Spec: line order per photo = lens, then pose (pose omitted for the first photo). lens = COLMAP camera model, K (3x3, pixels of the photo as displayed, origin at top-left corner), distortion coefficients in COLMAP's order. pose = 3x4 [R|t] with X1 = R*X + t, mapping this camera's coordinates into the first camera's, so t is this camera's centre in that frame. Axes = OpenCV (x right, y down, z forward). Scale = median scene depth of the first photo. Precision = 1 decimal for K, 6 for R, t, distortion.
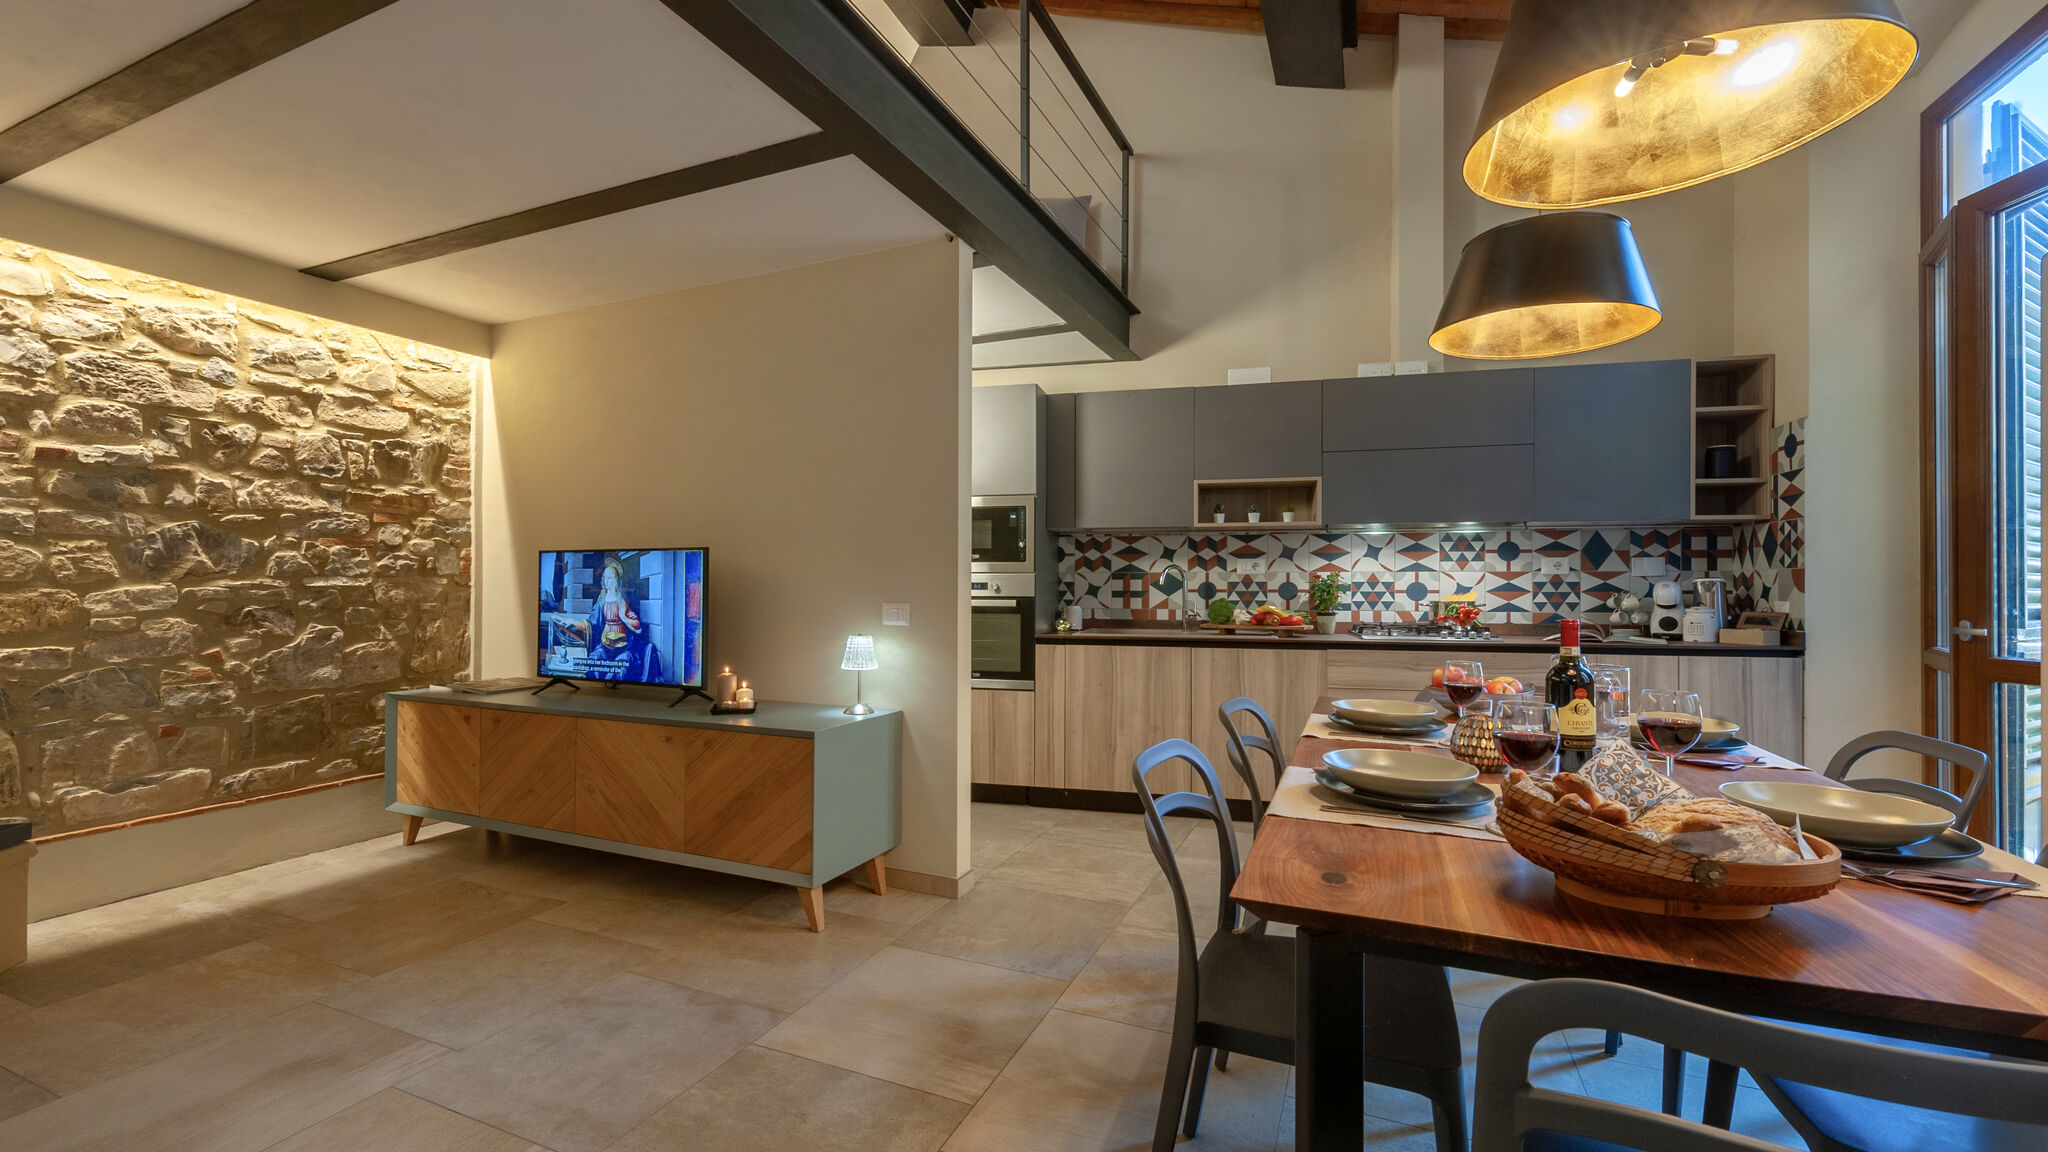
lens RADIAL K [[795.8, 0, 1072.2], [0, 795.8, 586.5], [0, 0, 1]] dist [0.010178, -0.002989]
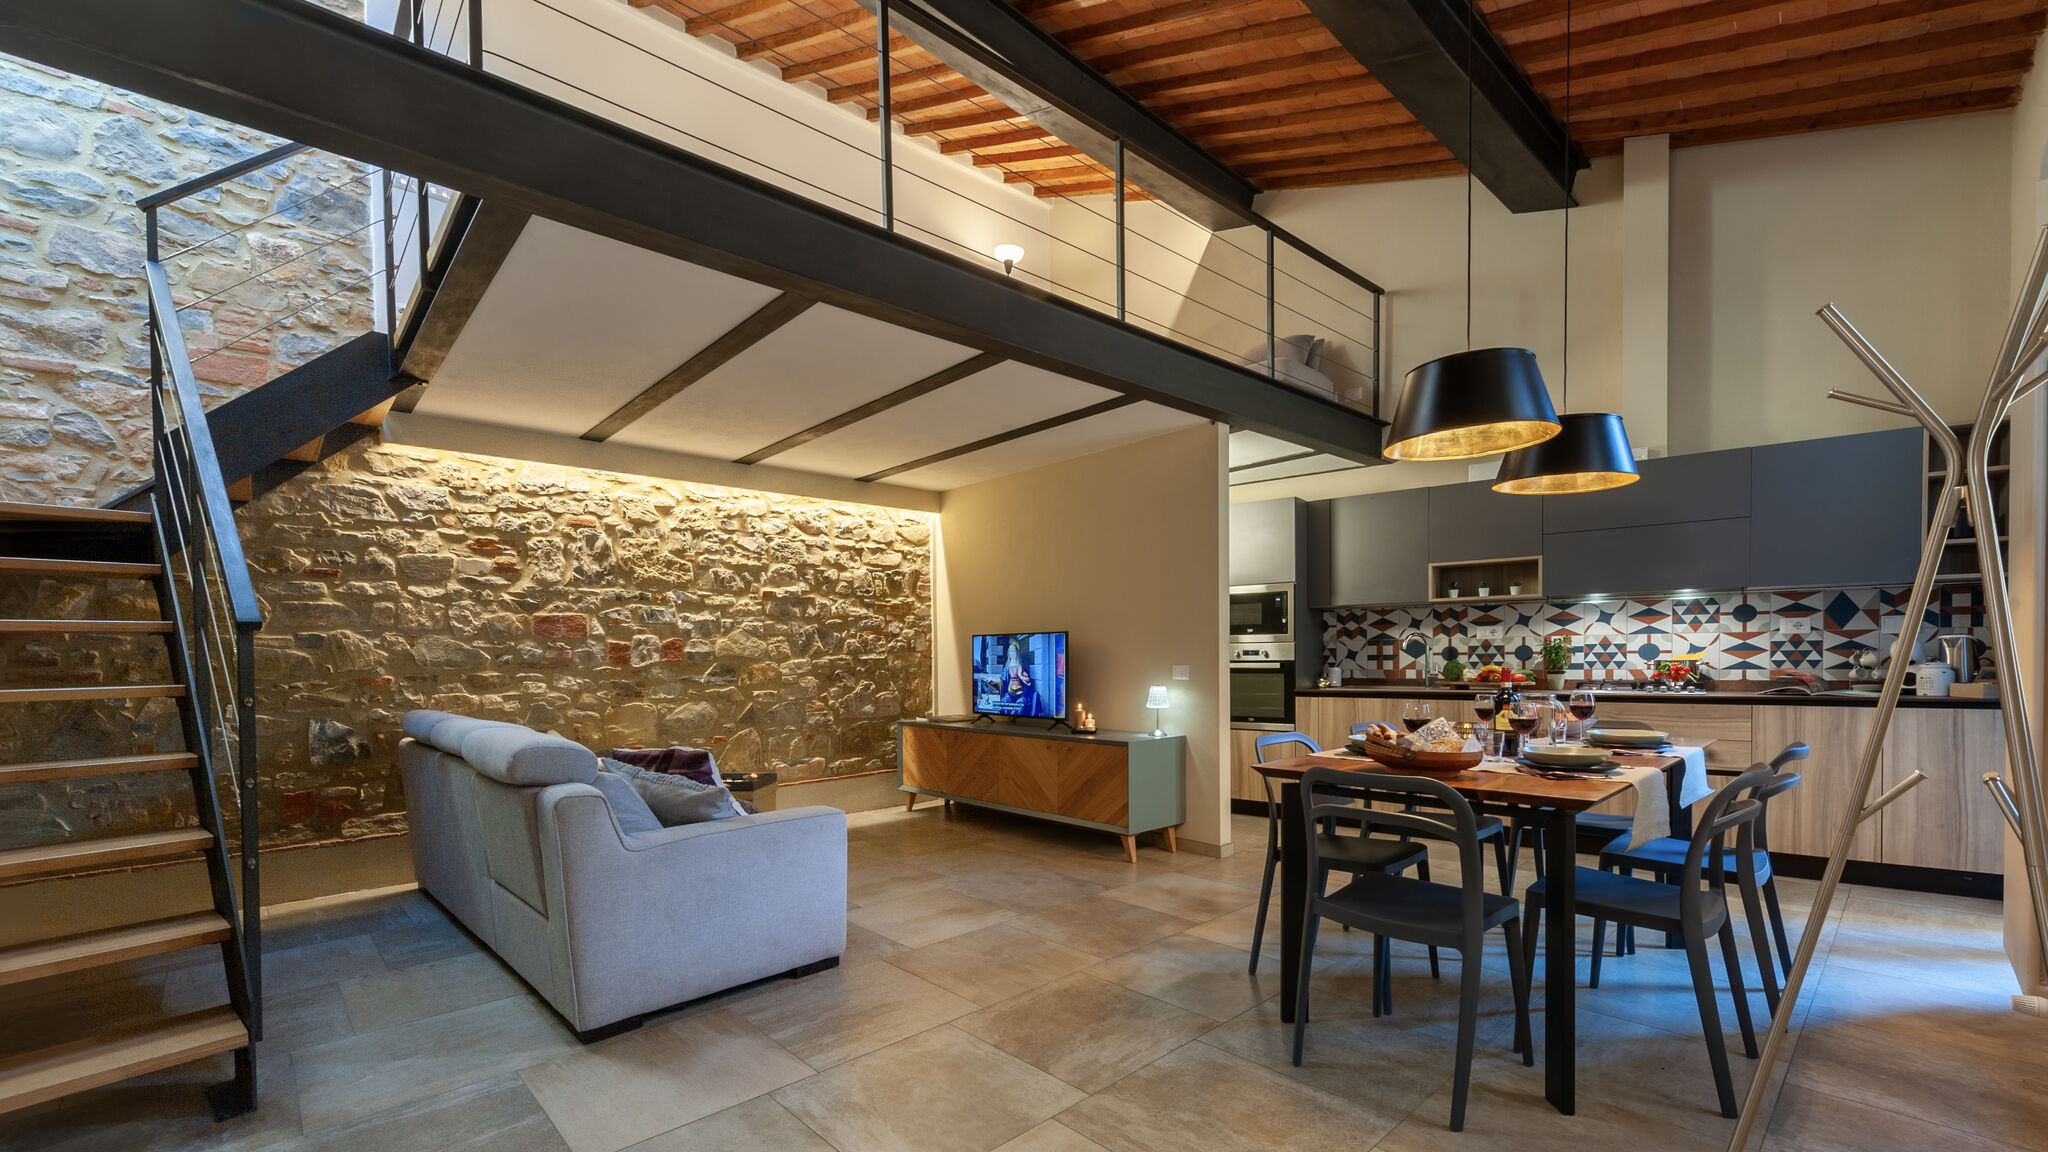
lens RADIAL K [[875.2, 0, 1008.6], [0, 875.2, 717.6], [0, 0, 1]] dist [0.000565, -0.000403]
pose [[0.884155, 0.019190, -0.466799, 0.239173], [0.015251, 0.997438, 0.069890, -0.001196], [0.466944, -0.068913, 0.881597, -0.565268]]
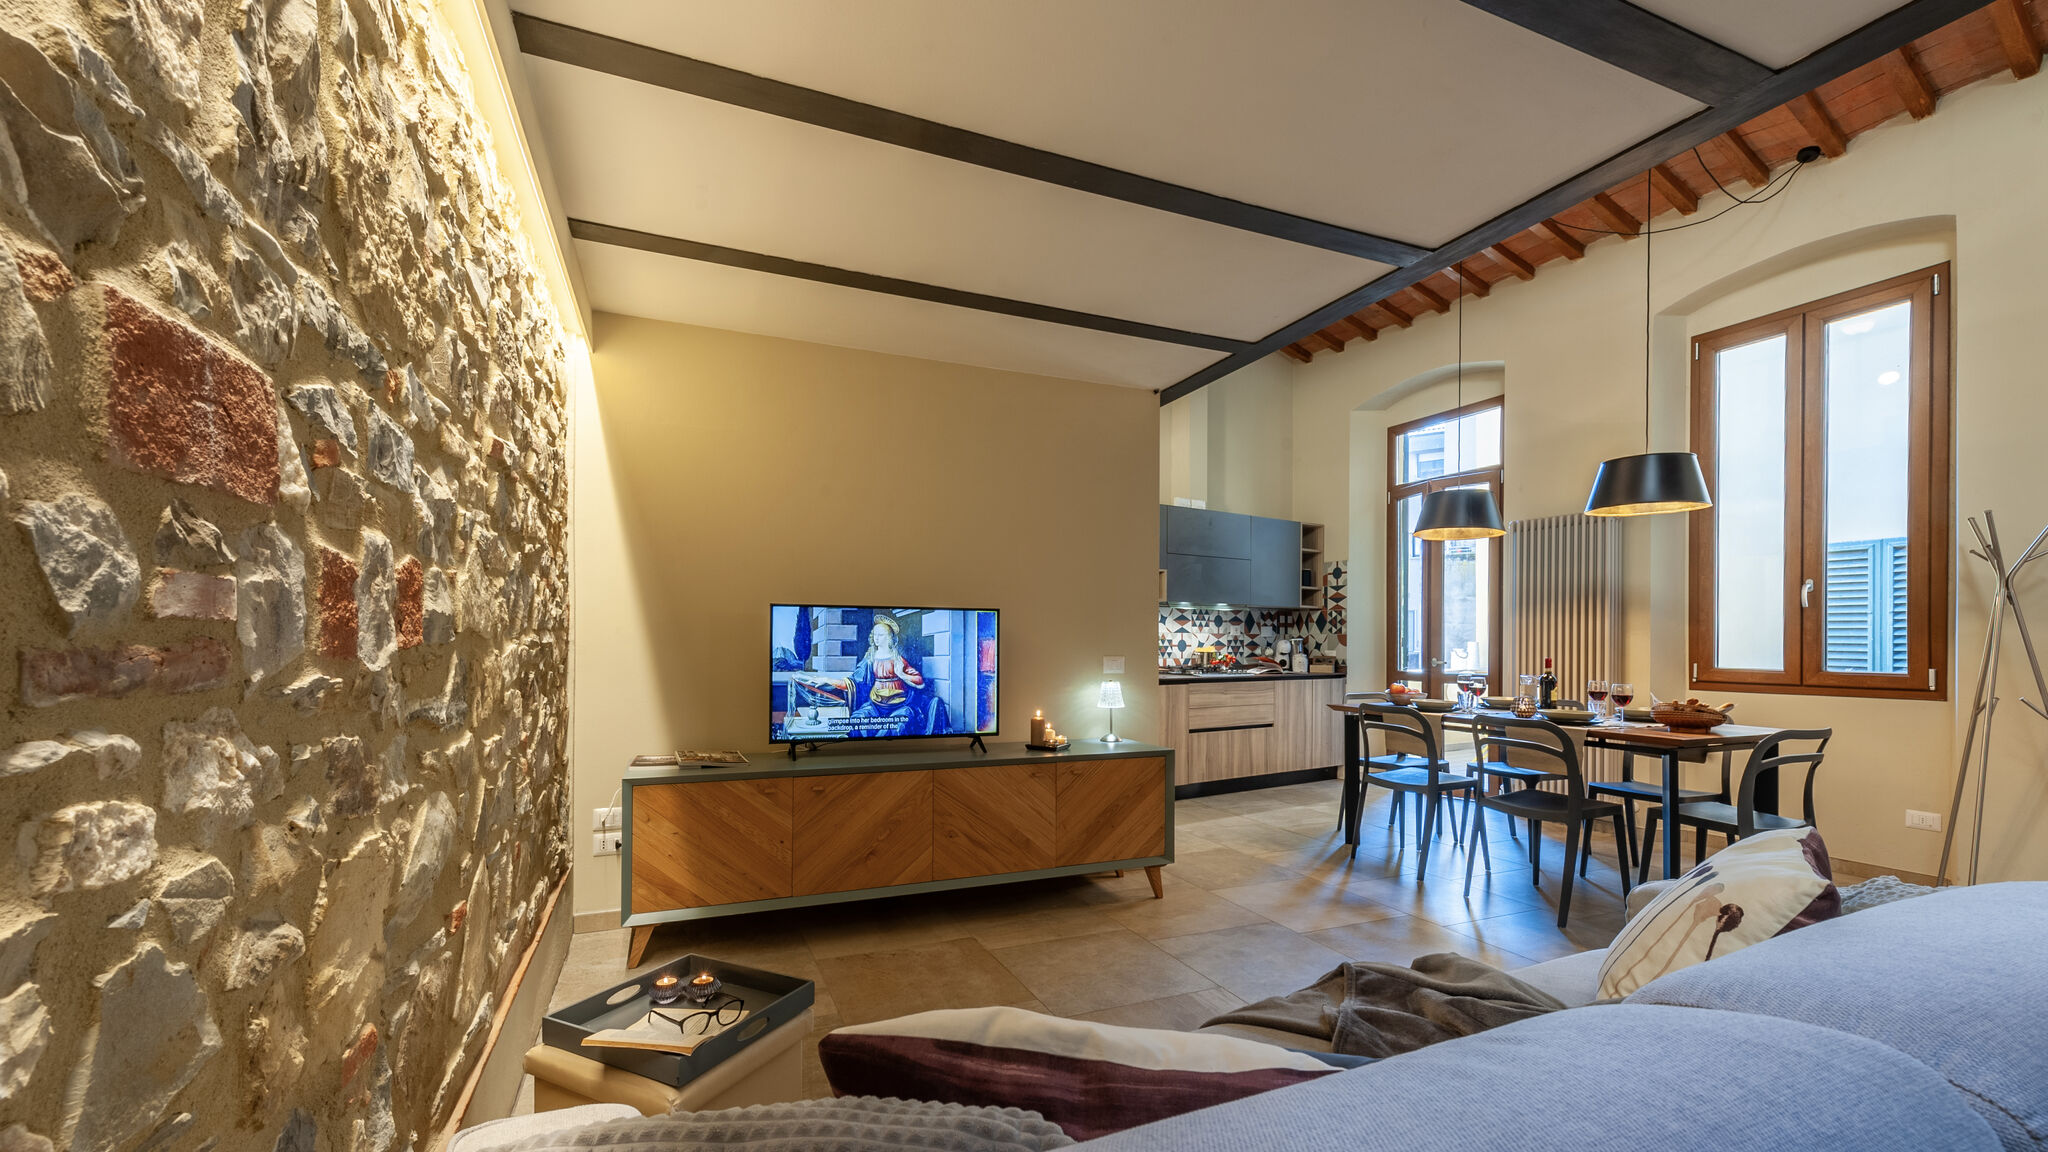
lens RADIAL K [[899.4, 0, 873.7], [0, 899.4, 633.7], [0, 0, 1]] dist [-0.055744, -0.000247]
pose [[0.710050, 0.006777, 0.704118, -1.367119], [-0.005083, 0.999977, -0.004499, -0.006852], [-0.704132, -0.000385, 0.710069, 0.207238]]
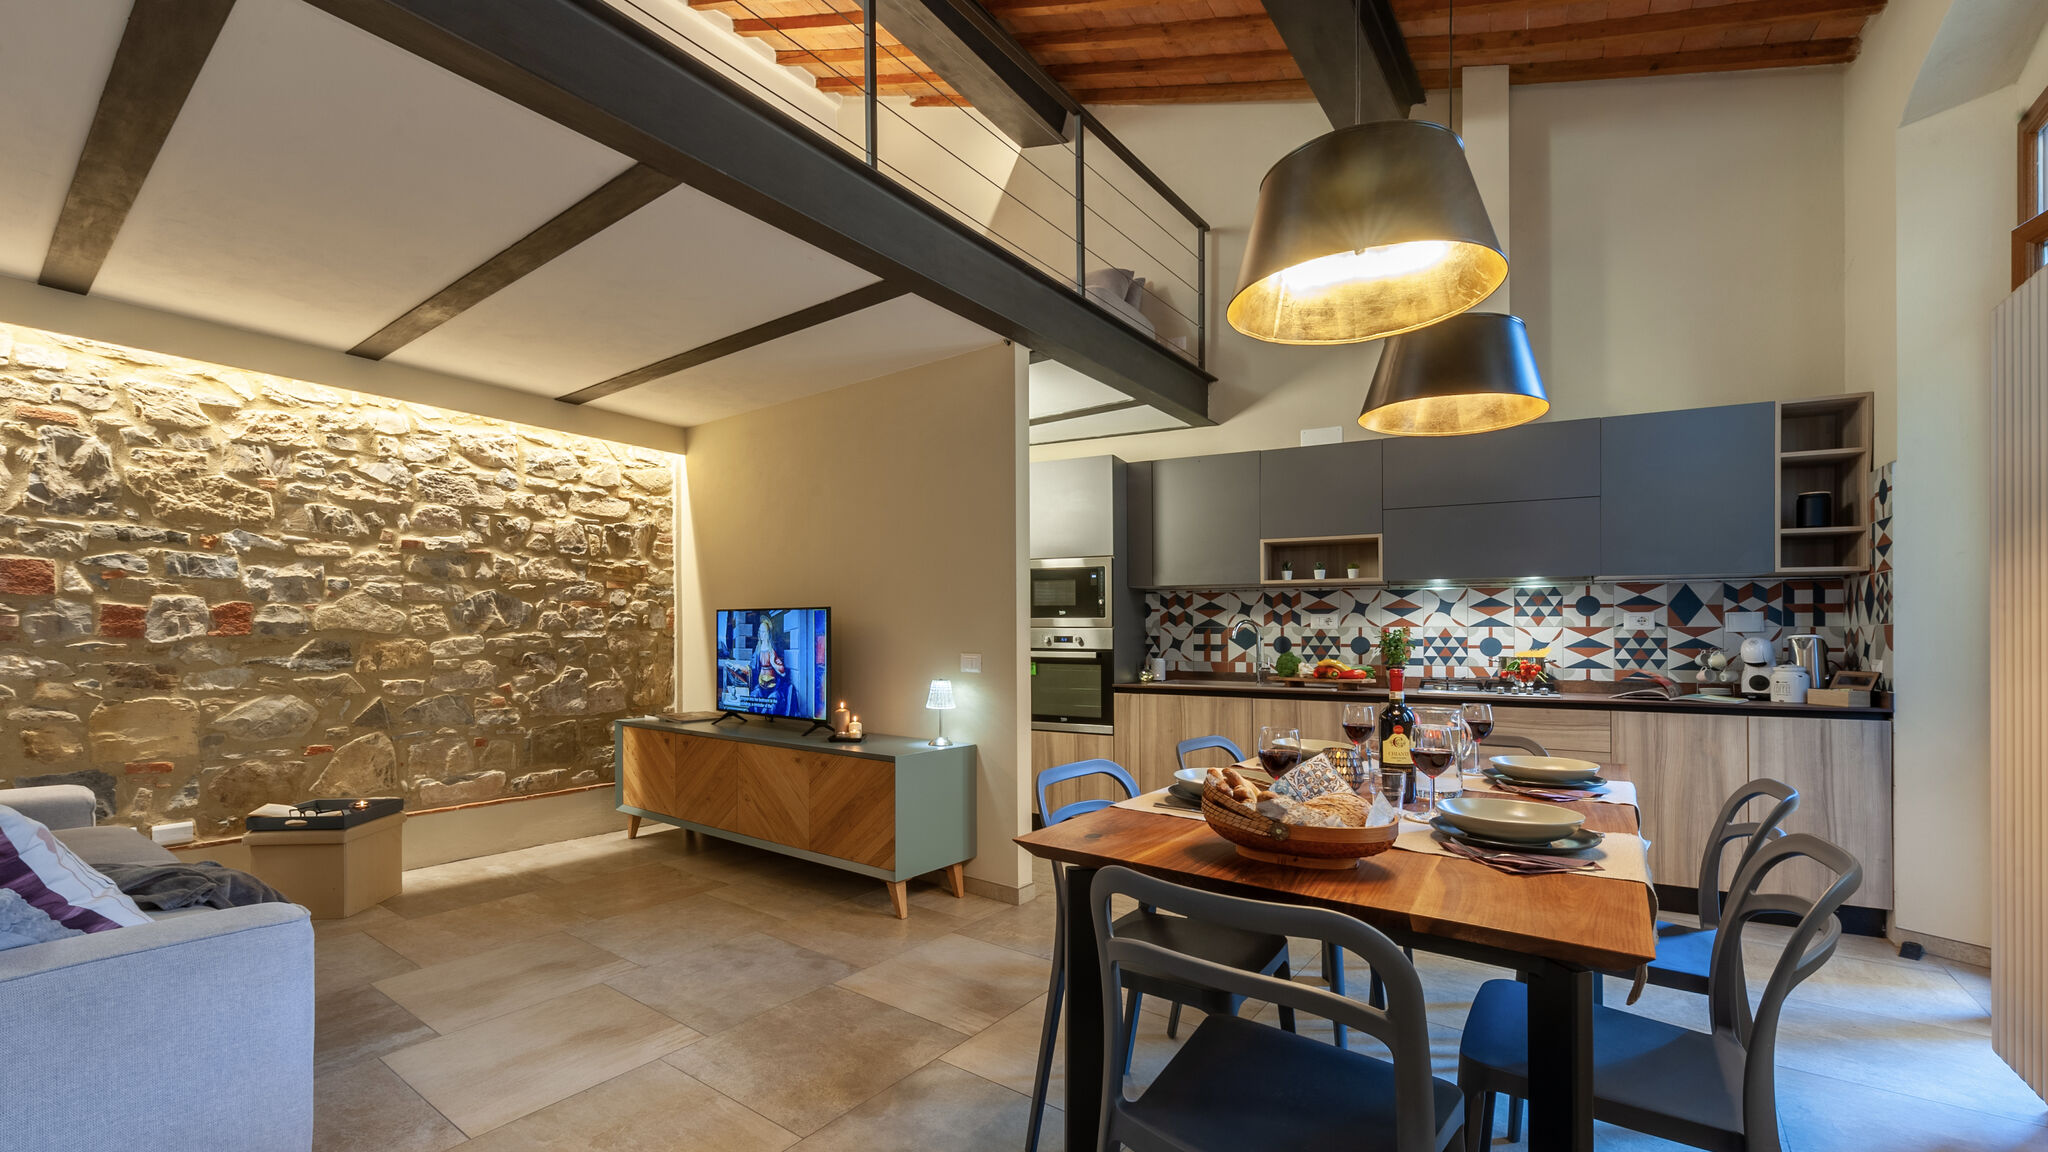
lens RADIAL K [[836.3, 0, 1070.9], [0, 836.3, 658.1], [0, 0, 1]] dist [0.012111, -0.004638]
pose [[0.971739, 0.009469, -0.235867, 0.191426], [-0.004047, 0.999717, 0.023461, -0.002338], [0.236022, -0.021843, 0.971502, -0.153613]]
